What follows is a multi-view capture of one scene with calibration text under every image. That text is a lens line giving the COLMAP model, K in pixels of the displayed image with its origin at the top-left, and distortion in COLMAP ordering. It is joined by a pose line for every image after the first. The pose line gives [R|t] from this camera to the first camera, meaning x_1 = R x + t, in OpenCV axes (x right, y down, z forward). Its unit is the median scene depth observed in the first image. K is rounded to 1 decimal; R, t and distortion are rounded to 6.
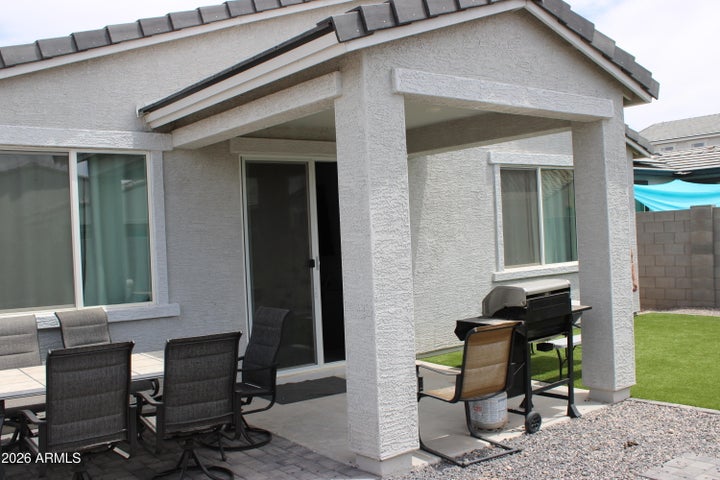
lens RADIAL K [[704.7, 0, 360.0], [0, 704.7, 240.0], [0, 0, 1]] dist [0.001182, 0.000316]
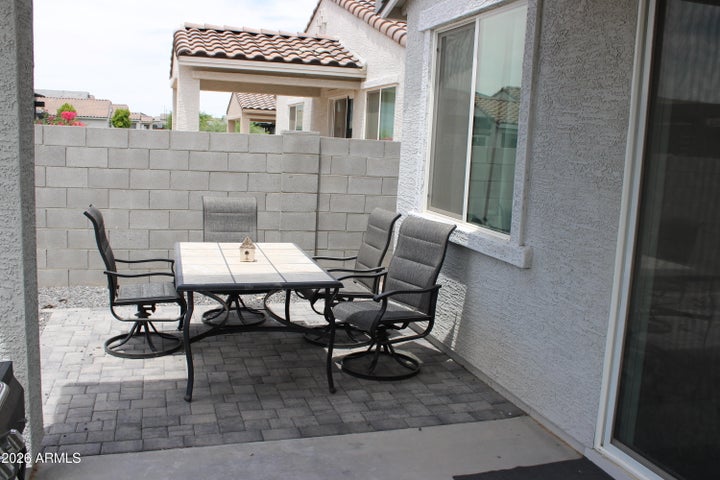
lens RADIAL K [[642.8, 0, 360.0], [0, 642.8, 240.0], [0, 0, 1]] dist [-0.096290, 0.001124]
pose [[-0.345476, 0.163740, -0.924032, 0.288687], [-0.034812, 0.981746, 0.186982, -0.014222], [0.937782, 0.096765, -0.333470, 1.030638]]
